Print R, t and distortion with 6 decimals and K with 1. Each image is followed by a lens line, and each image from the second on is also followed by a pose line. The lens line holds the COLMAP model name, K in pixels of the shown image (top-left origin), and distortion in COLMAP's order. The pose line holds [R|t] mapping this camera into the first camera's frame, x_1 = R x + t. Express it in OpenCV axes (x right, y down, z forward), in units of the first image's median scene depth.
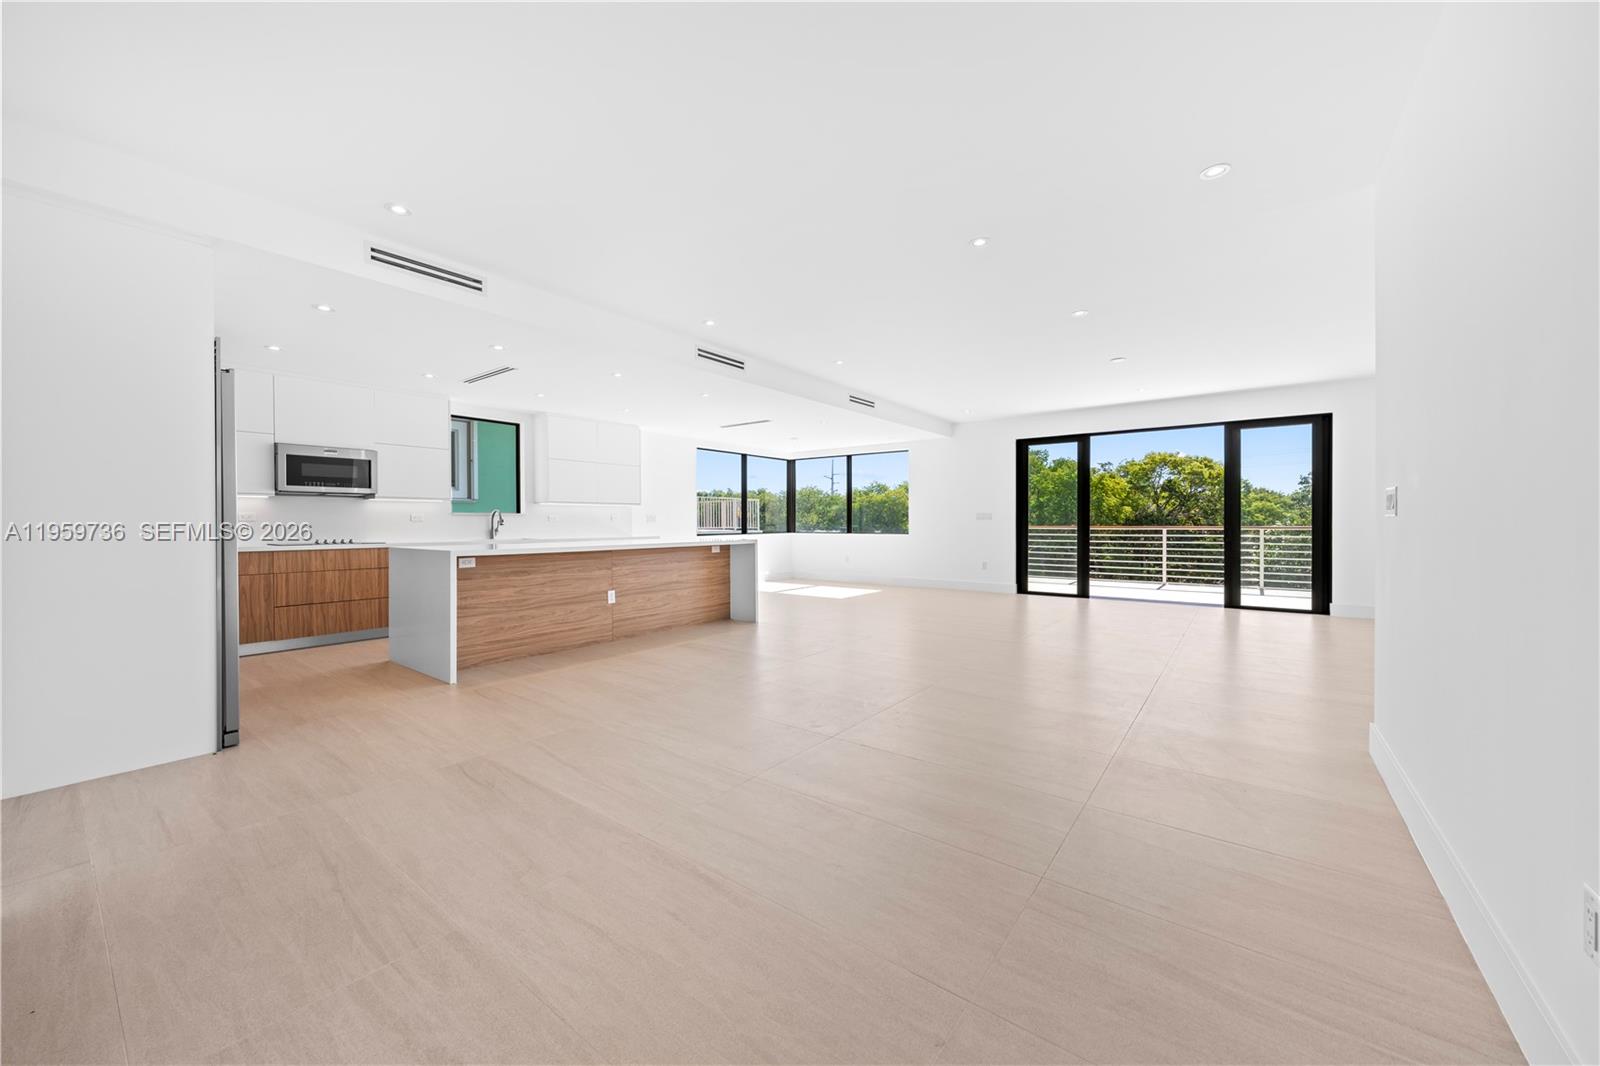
lens RADIAL K [[582.2, 0, 790.2], [0, 582.2, 527.3], [0, 0, 1]] dist [0.000351, -0.000041]
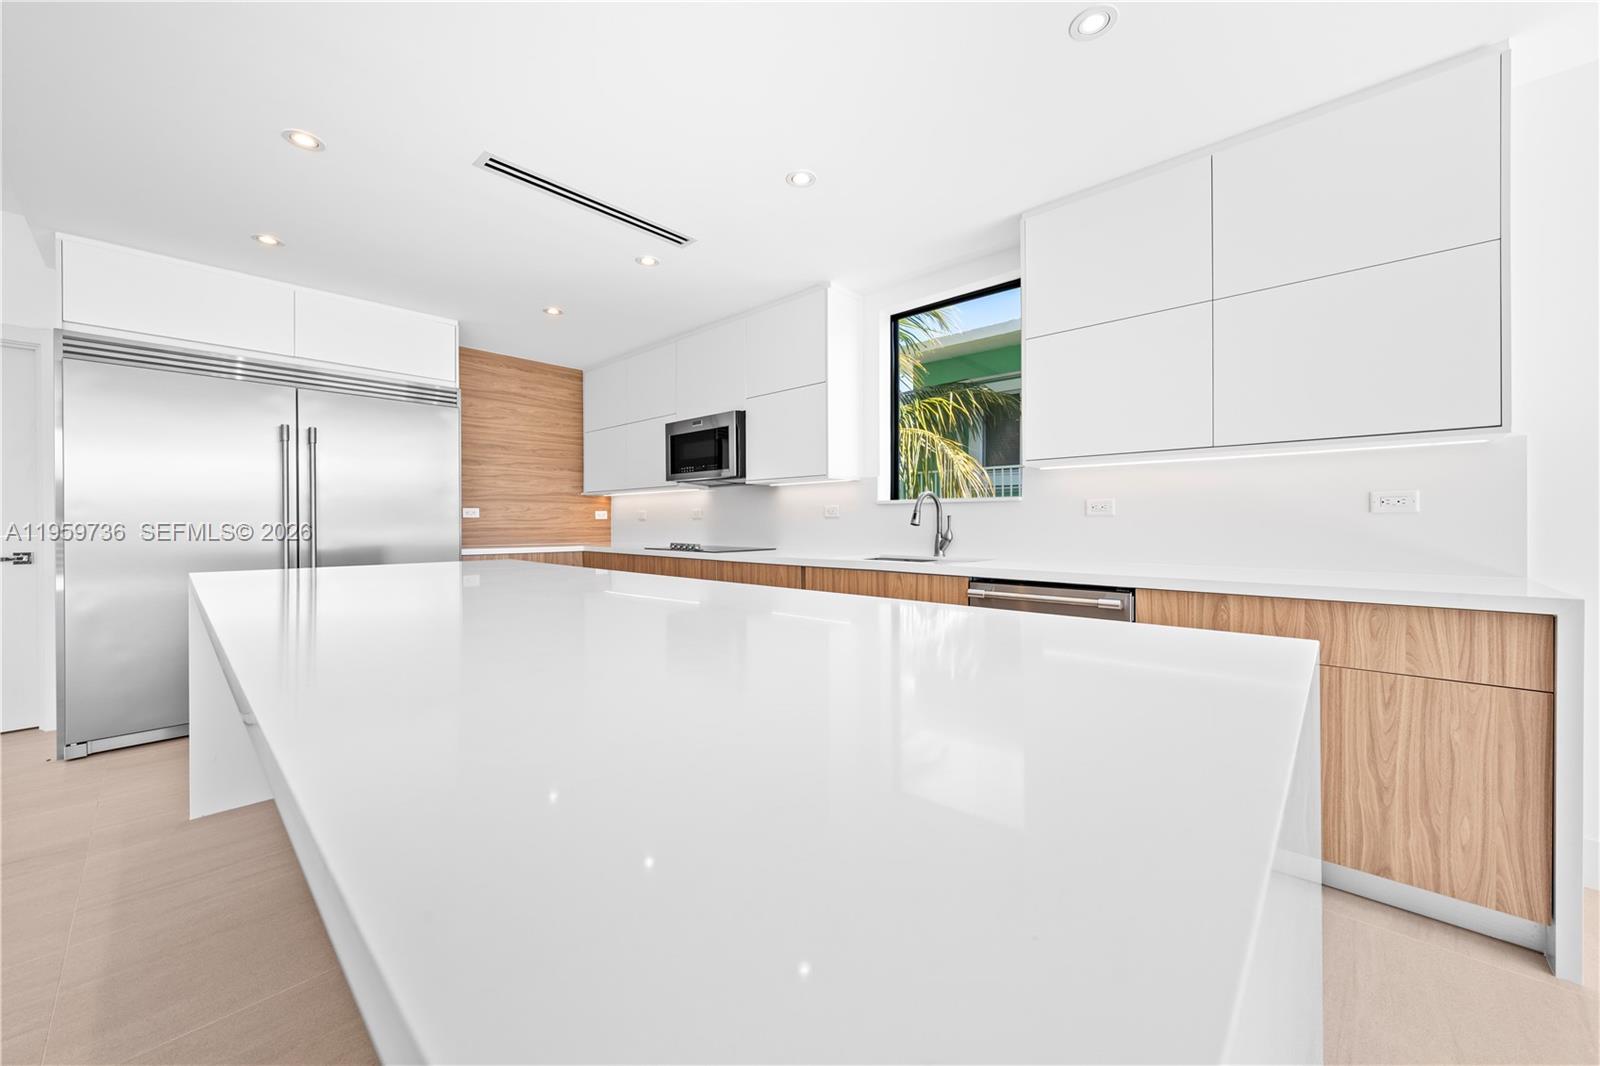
lens RADIAL K [[597.2, 0, 795.3], [0, 597.2, 521.5], [0, 0, 1]] dist [0.000727, 0.000069]
pose [[-0.090984, 0.005609, -0.995837, -0.047362], [-0.004973, 0.999969, 0.006086, -0.011166], [0.995840, 0.005506, -0.090954, 1.148997]]
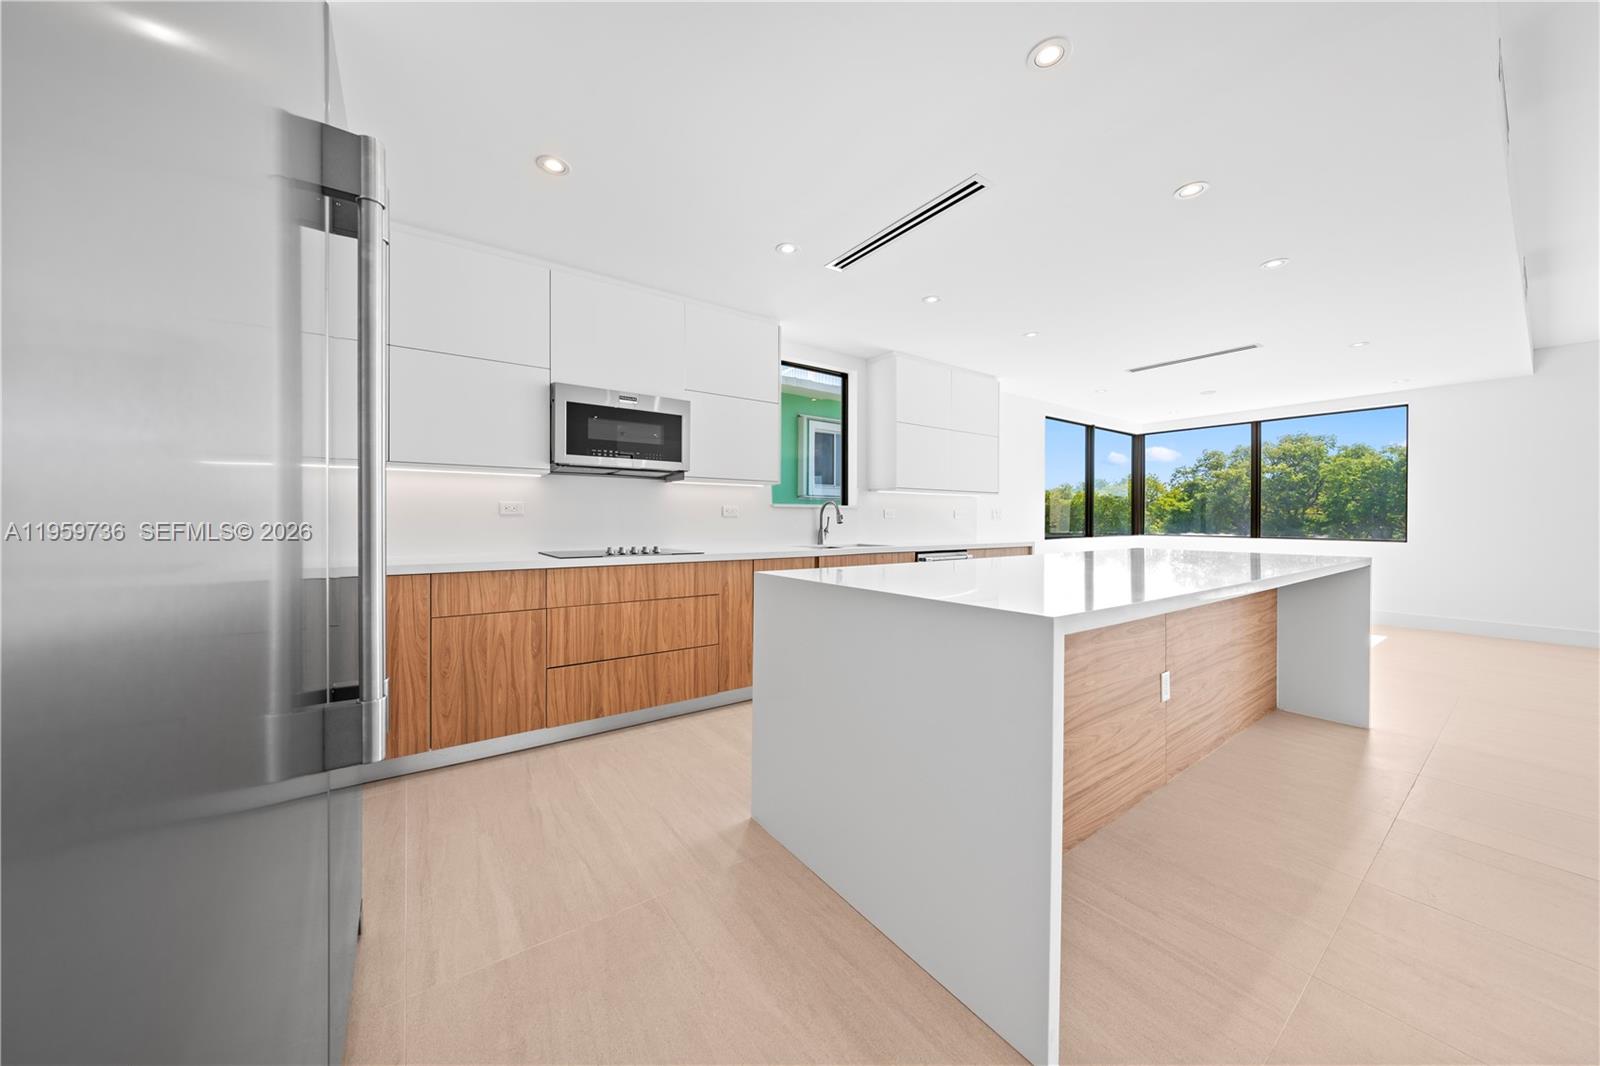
lens RADIAL K [[543.0, 0, 805.0], [0, 543.0, 519.8], [0, 0, 1]] dist [-0.000269, -0.000030]
pose [[0.961119, 0.006010, -0.276070, -0.442009], [-0.008334, 0.999939, -0.007247, -0.003830], [0.276010, 0.009266, 0.961110, 0.495520]]
